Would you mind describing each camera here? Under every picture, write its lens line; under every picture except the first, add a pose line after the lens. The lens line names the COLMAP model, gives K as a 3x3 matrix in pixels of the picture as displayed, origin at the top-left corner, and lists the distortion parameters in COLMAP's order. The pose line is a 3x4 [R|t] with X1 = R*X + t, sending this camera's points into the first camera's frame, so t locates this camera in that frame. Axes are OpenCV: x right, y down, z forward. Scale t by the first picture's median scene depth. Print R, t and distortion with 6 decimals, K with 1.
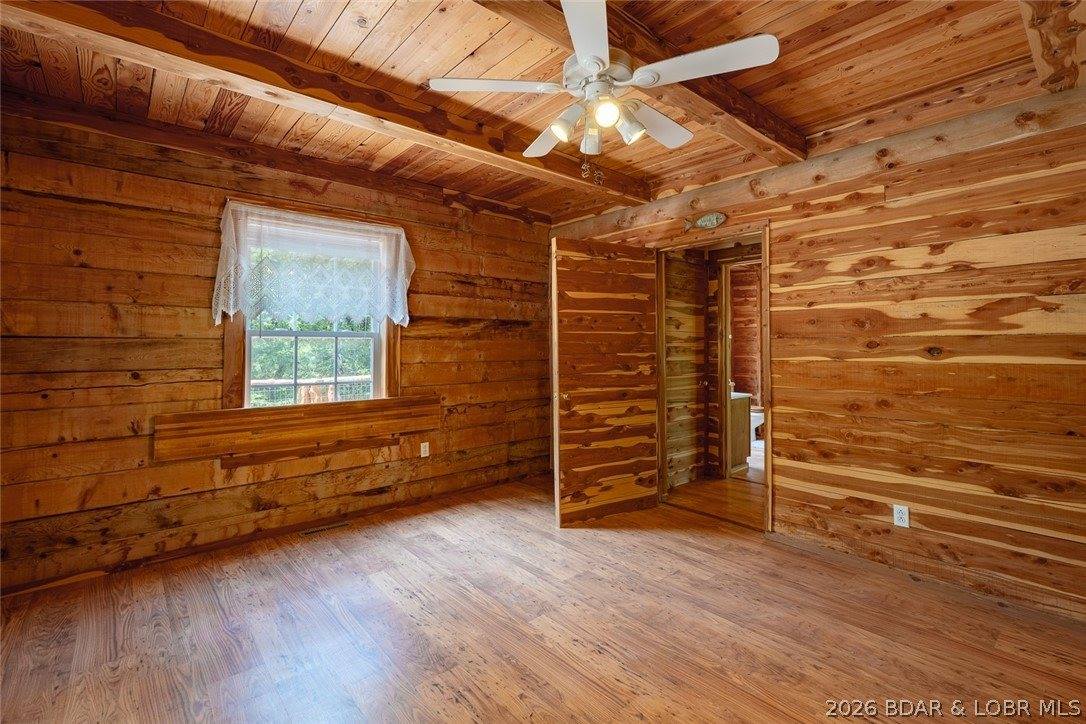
lens RADIAL K [[480.7, 0, 543.8], [0, 480.7, 360.1], [0, 0, 1]] dist [-0.001626, 0.000098]
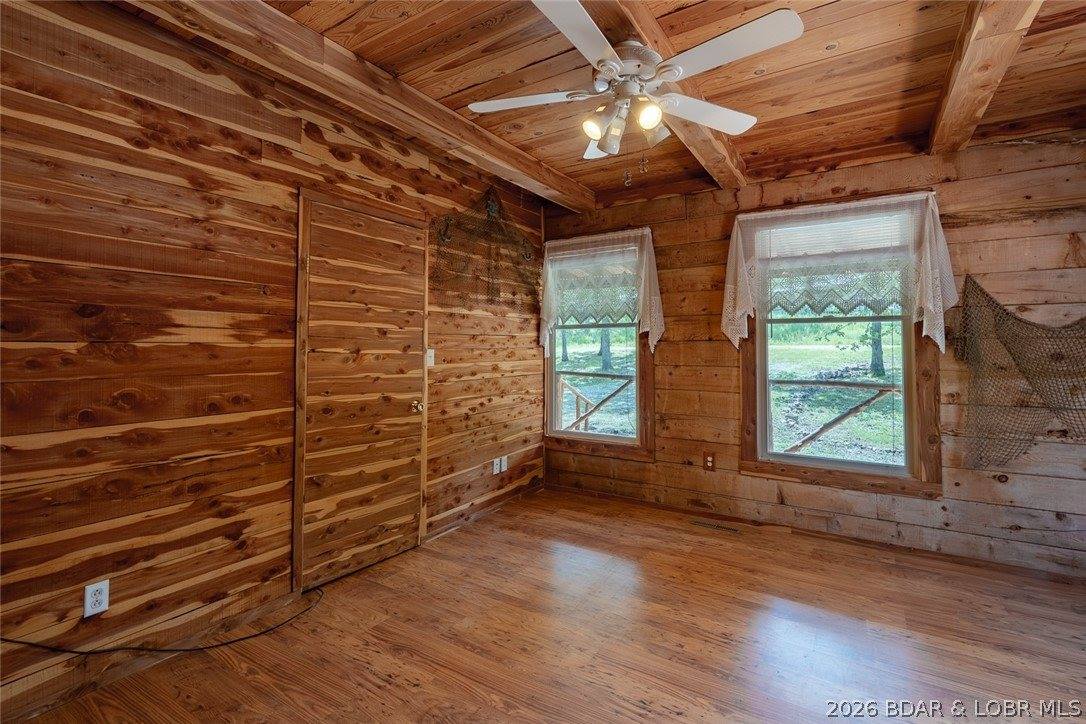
lens RADIAL K [[480.7, 0, 545.6], [0, 480.7, 356.9], [0, 0, 1]] dist [-0.001626, 0.000098]
pose [[-0.963077, -0.000421, -0.269224, 0.545739], [-0.001670, 0.999989, 0.004408, -0.013700], [0.269219, 0.004695, -0.963067, 1.881028]]
